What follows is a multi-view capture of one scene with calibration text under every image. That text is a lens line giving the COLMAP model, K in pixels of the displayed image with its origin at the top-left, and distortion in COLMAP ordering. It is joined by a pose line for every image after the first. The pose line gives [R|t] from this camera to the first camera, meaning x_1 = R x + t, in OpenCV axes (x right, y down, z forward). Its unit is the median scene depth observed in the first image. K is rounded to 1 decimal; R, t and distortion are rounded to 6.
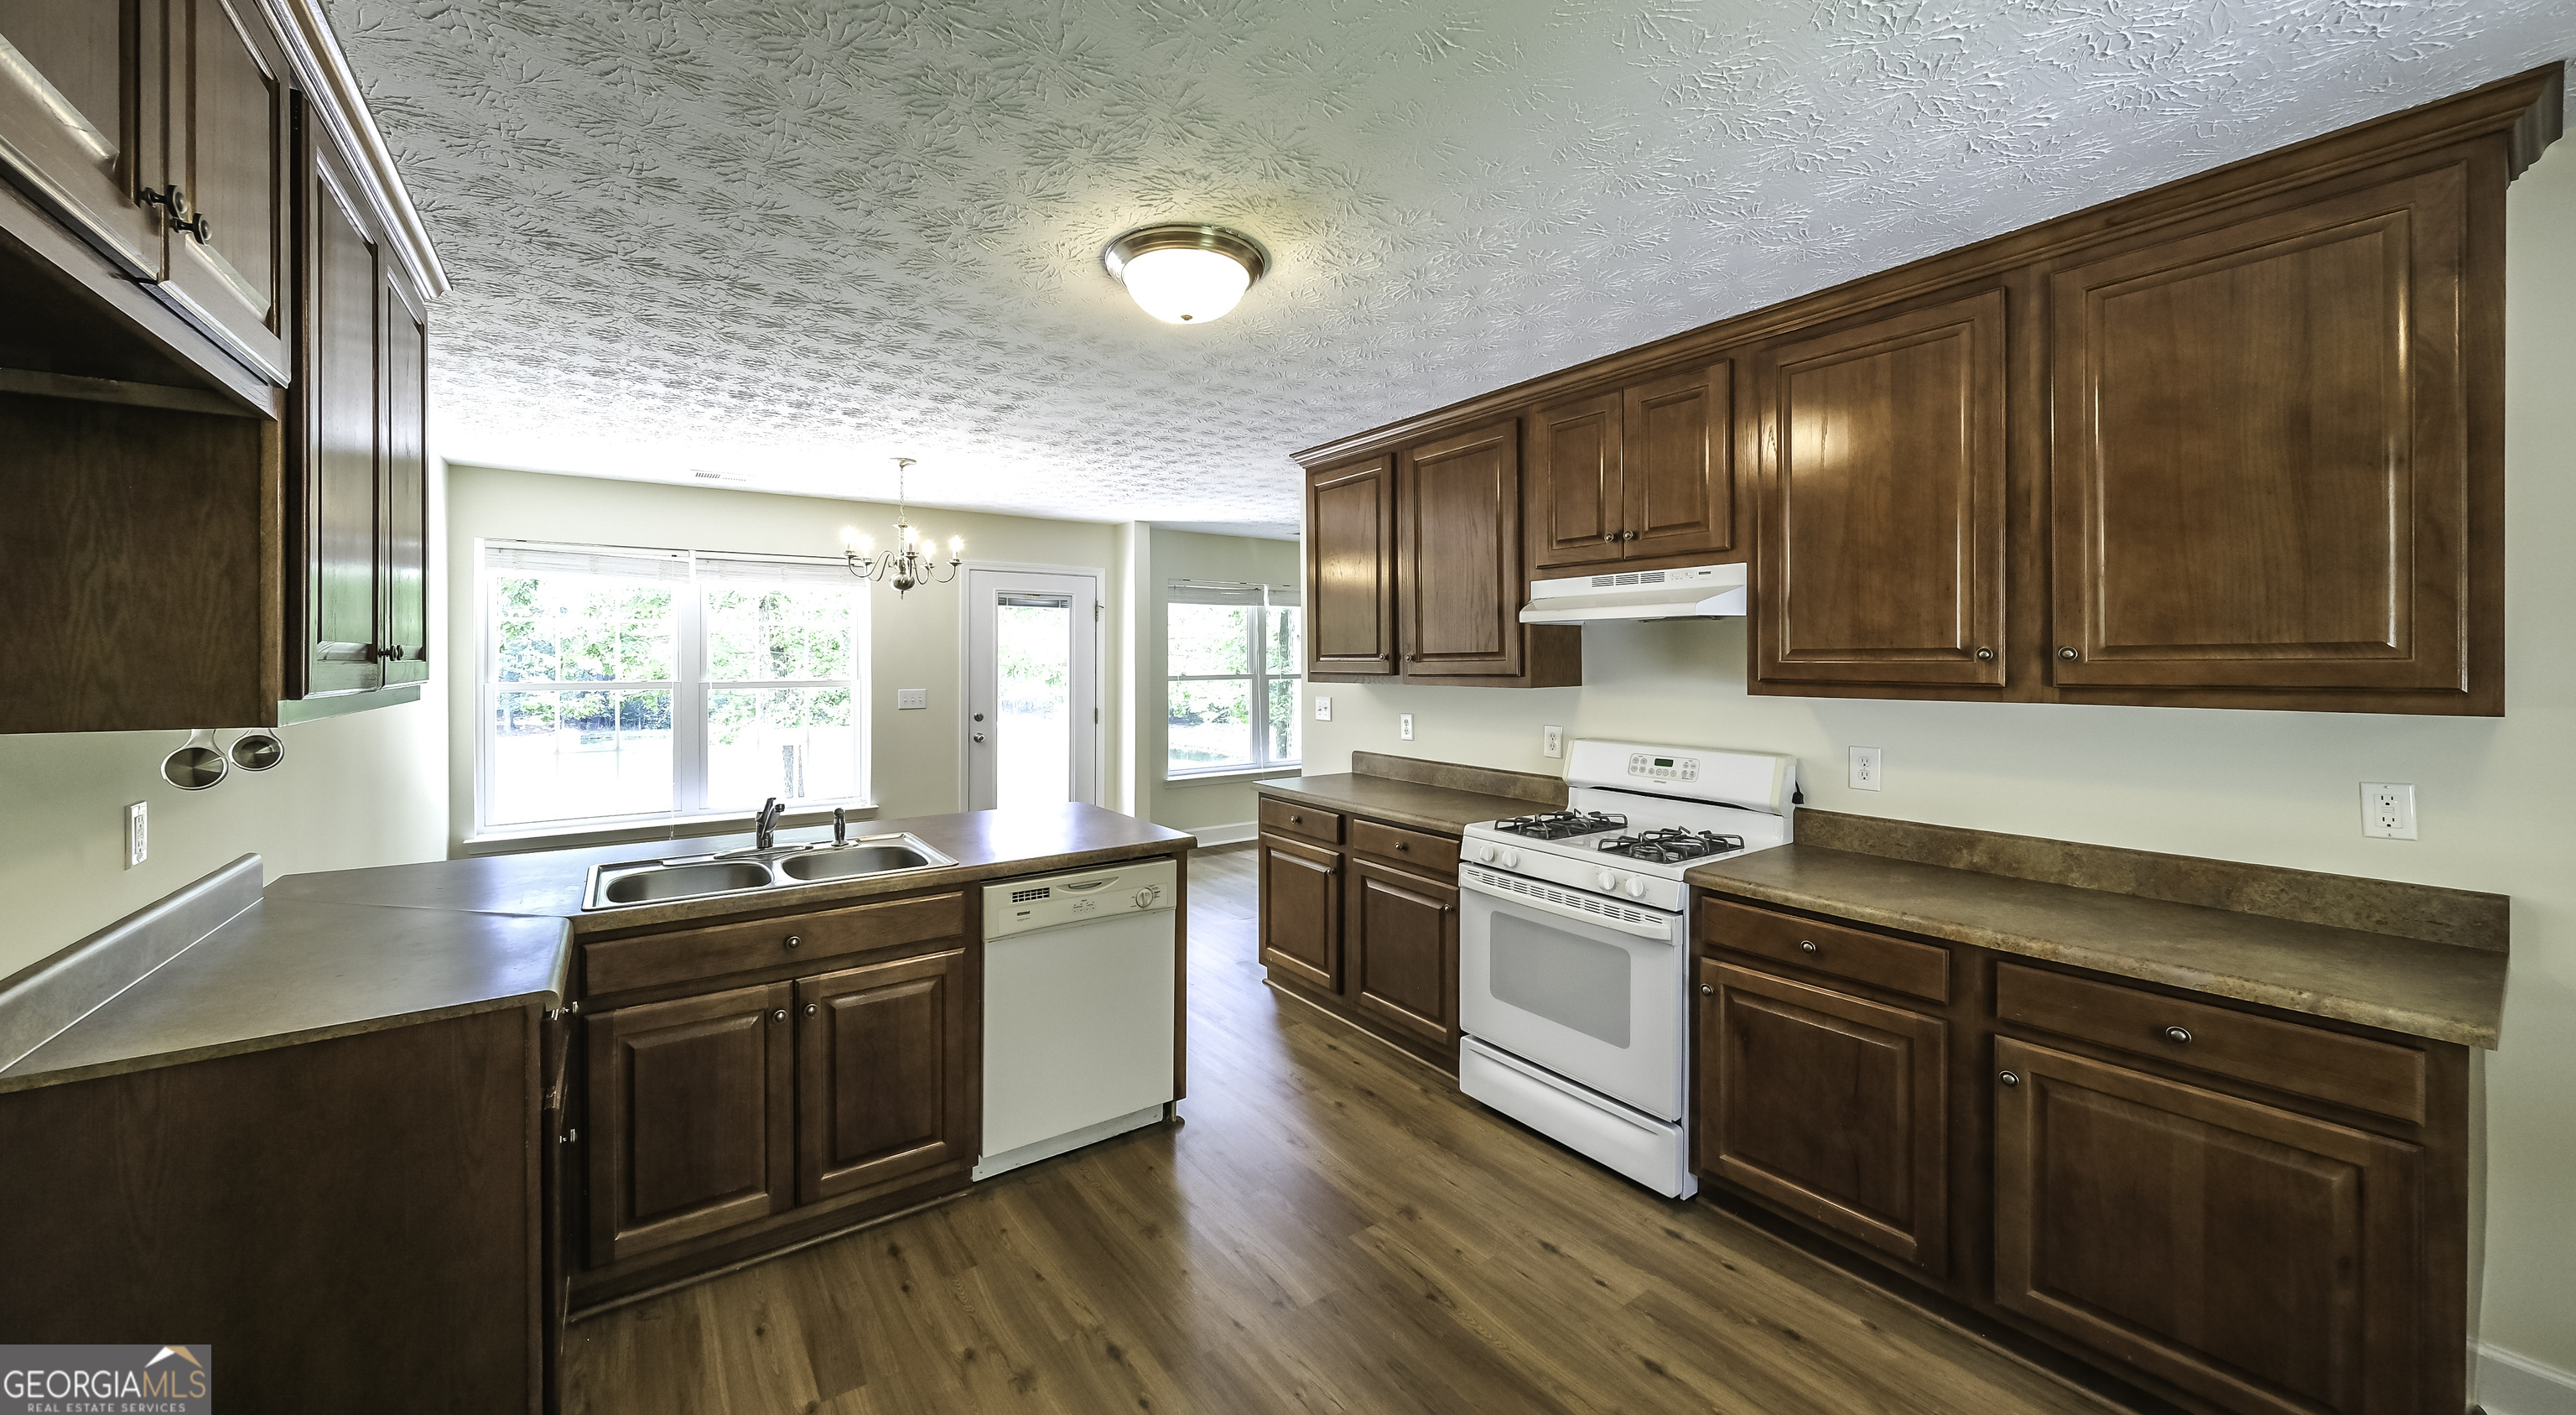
lens RADIAL K [[932.0, 0, 1291.2], [0, 932.0, 671.0], [0, 0, 1]] dist [-0.000500, -0.000370]
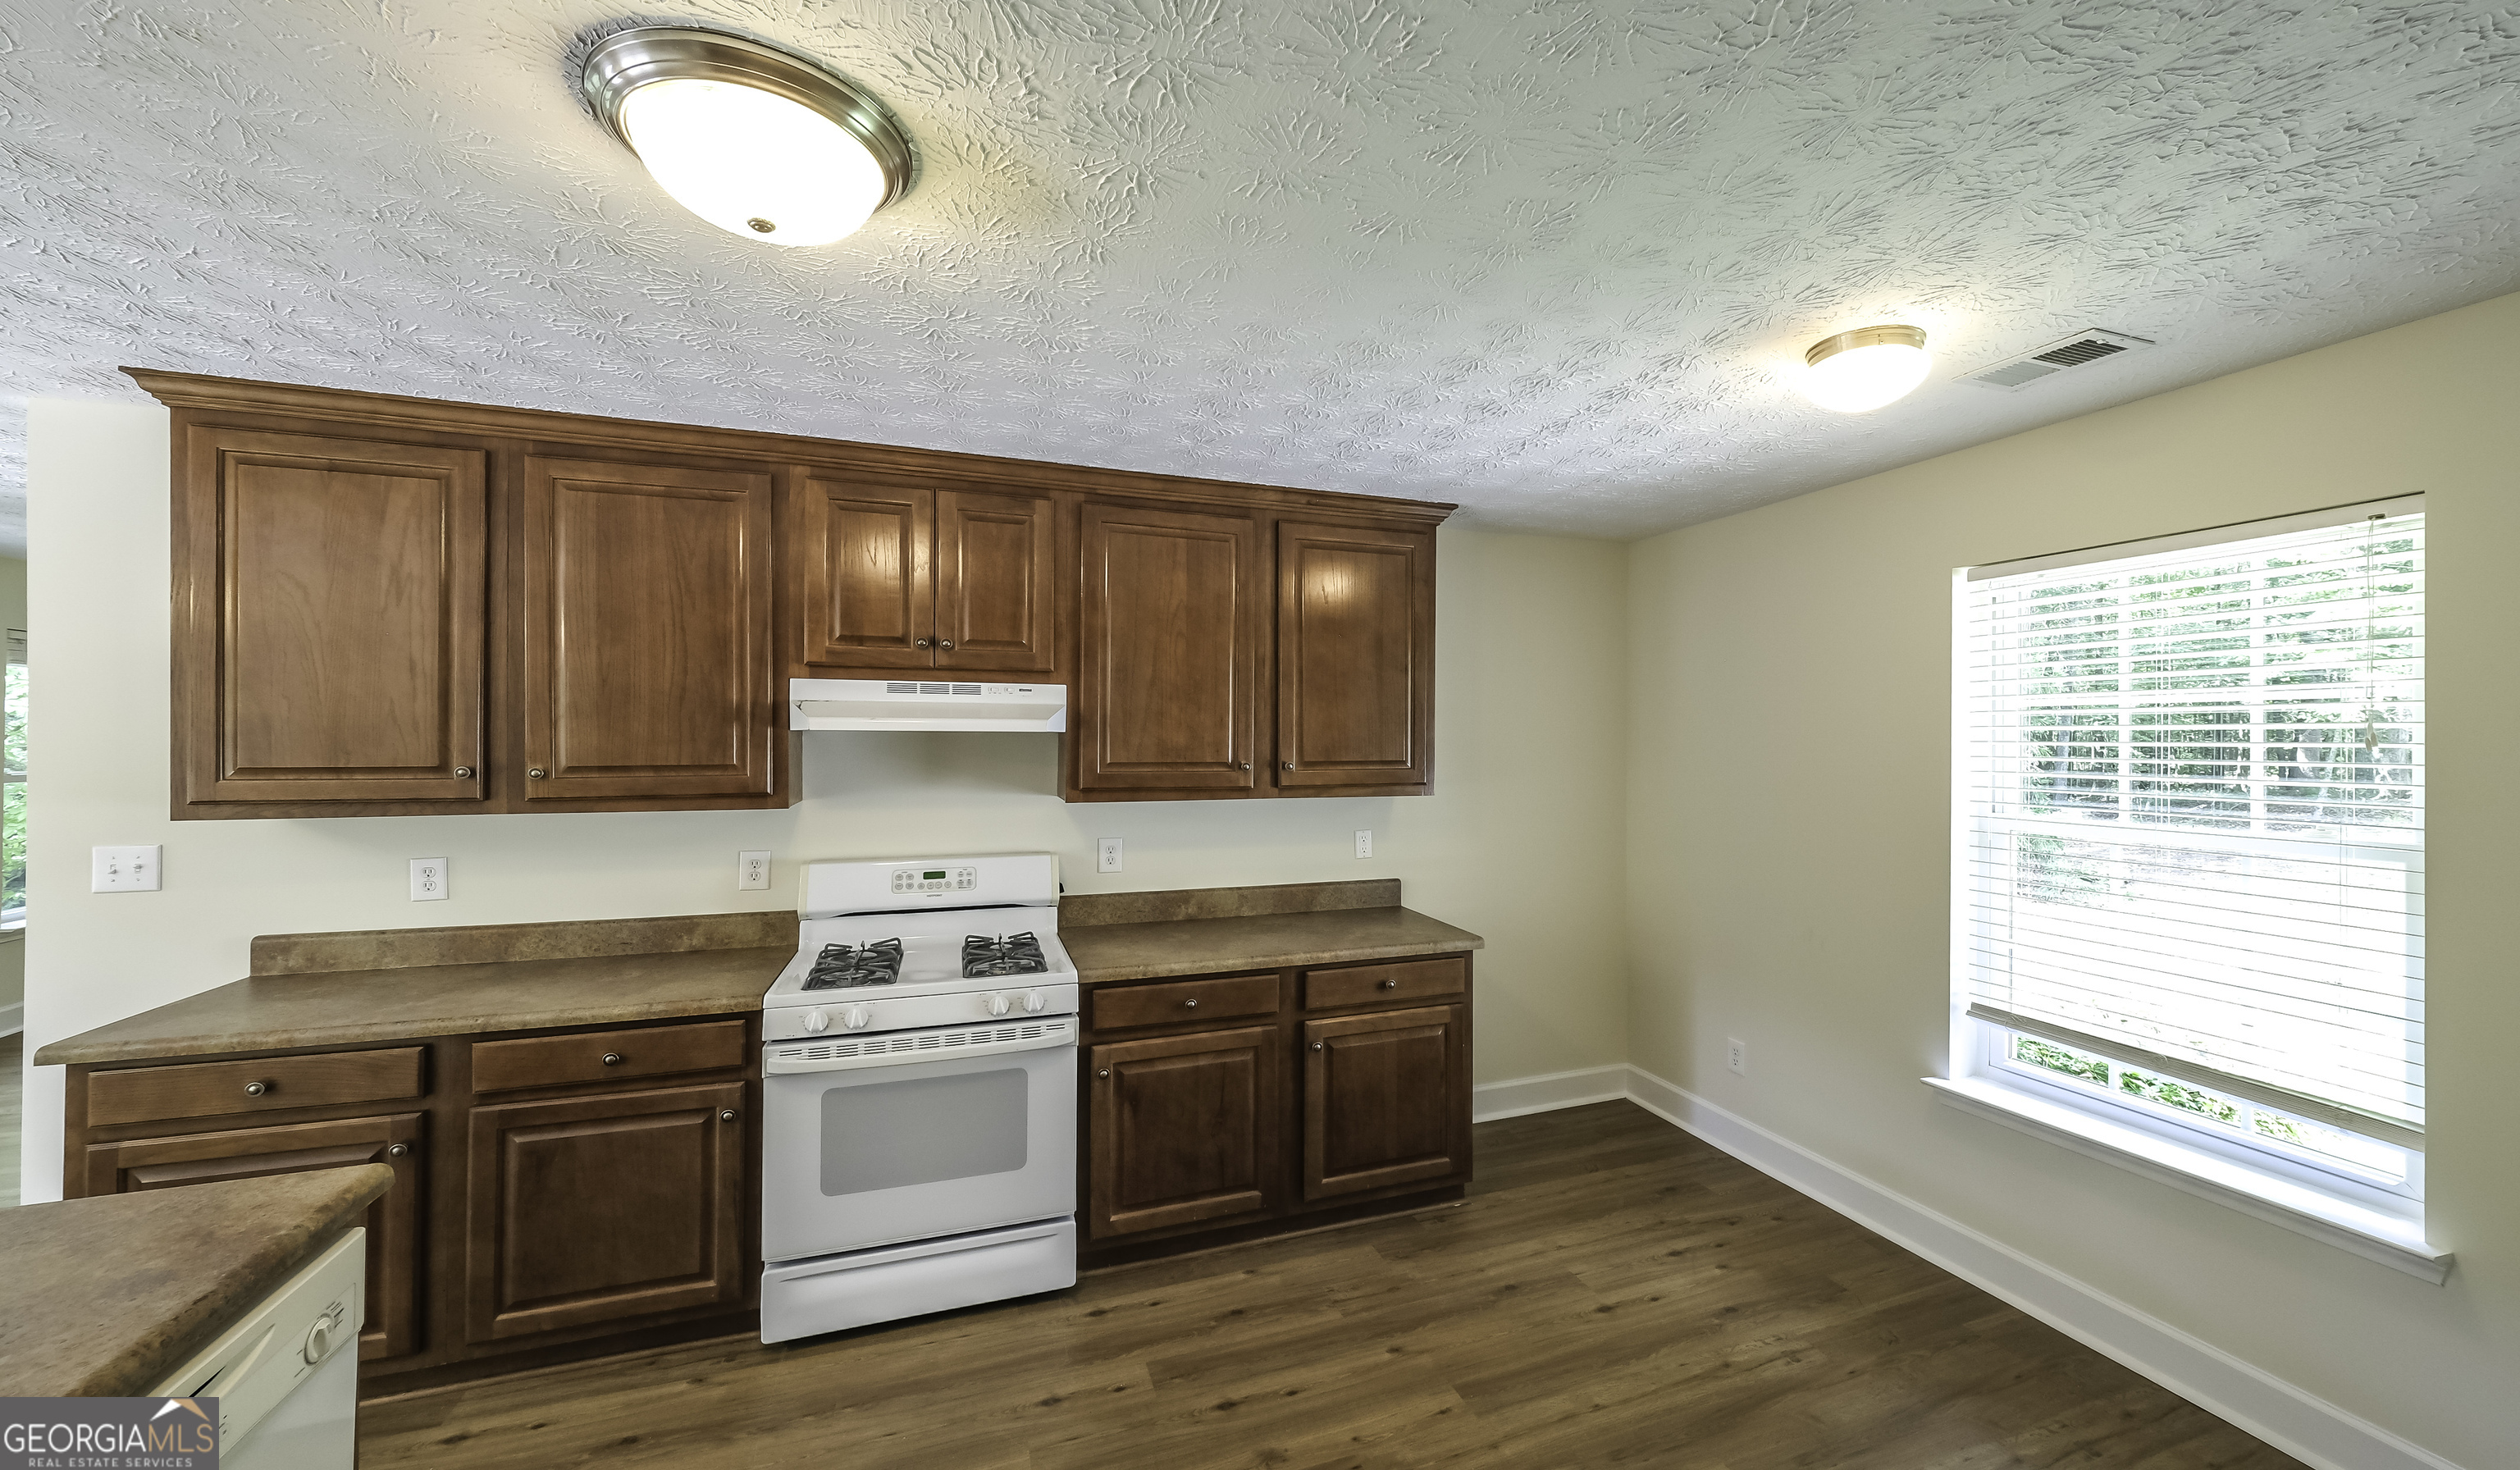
lens RADIAL K [[903.7, 0, 1260.0], [0, 903.7, 735.0], [0, 0, 1]] dist [-0.001742, -0.000178]
pose [[0.286414, 0.005594, 0.958090, -0.483607], [0.007435, 0.999940, -0.008060, -0.045716], [-0.958077, 0.009432, 0.286355, 0.467923]]
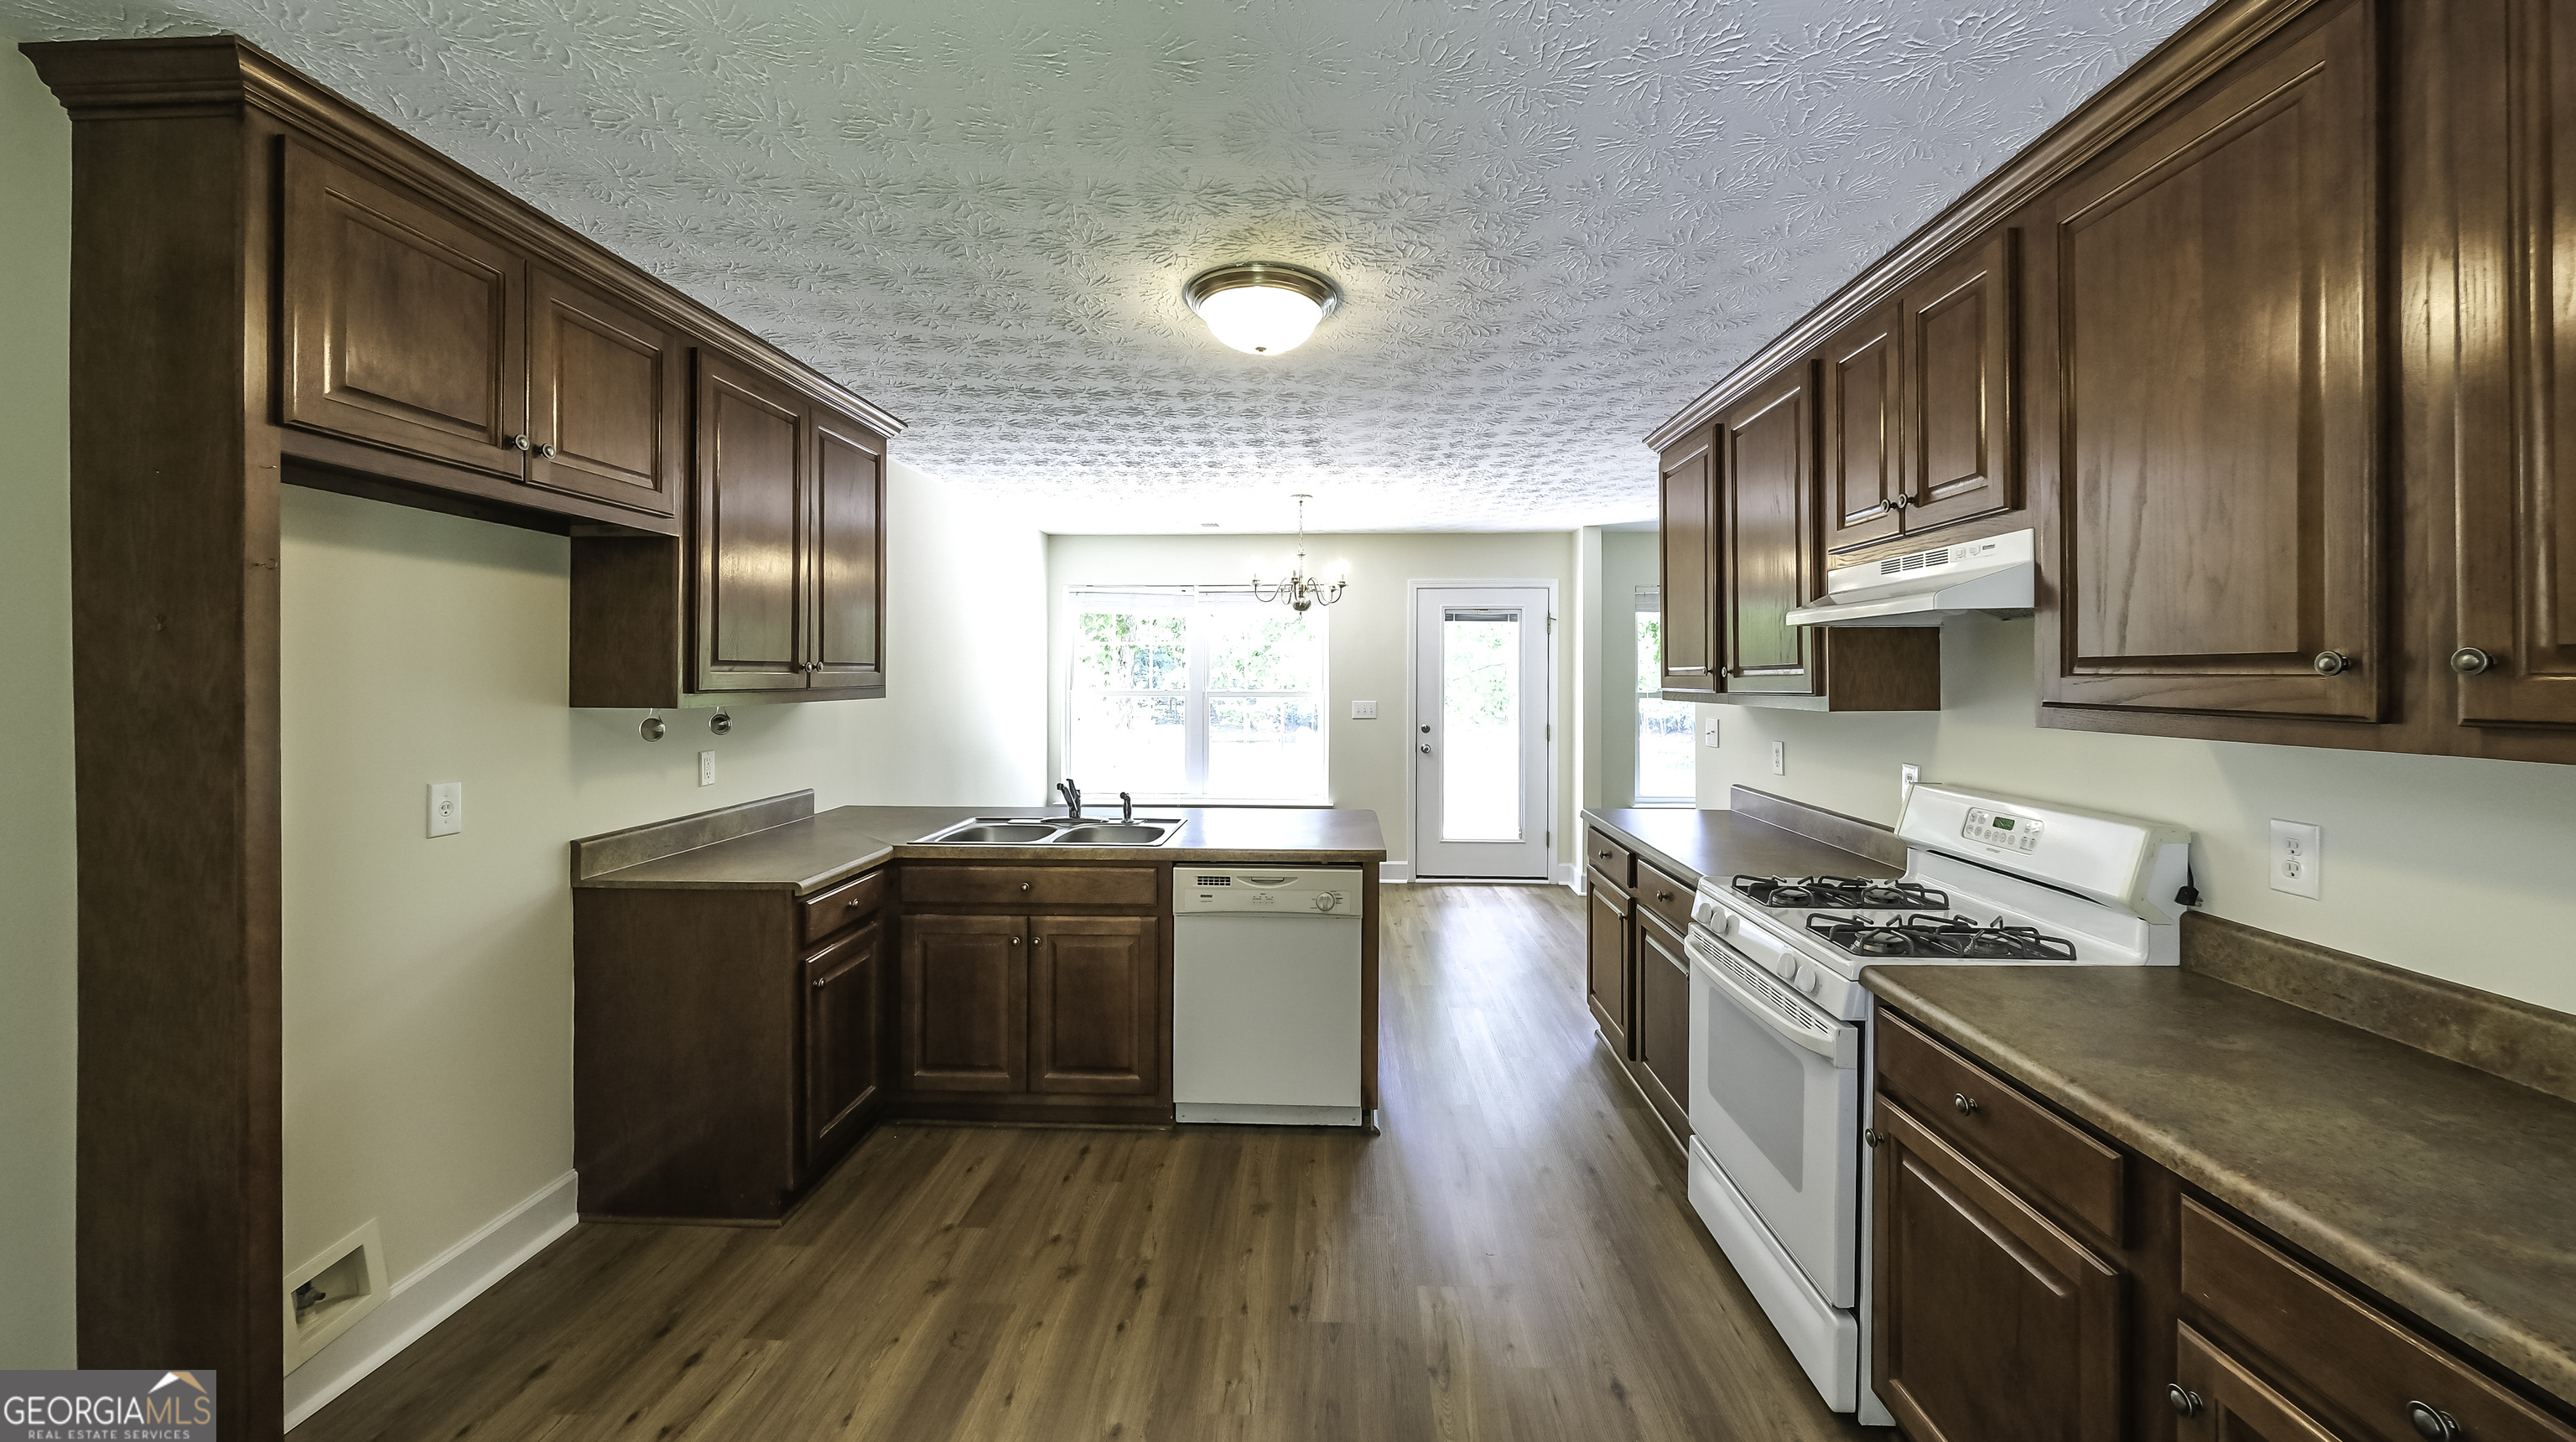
lens RADIAL K [[964.8, 0, 1294.6], [0, 964.8, 679.8], [0, 0, 1]] dist [0.013904, -0.008364]
pose [[0.787900, 0.005236, -0.615781, 0.501673], [-0.009753, 0.999945, -0.003977, 0.000448], [0.615726, 0.009140, 0.787908, 0.133780]]
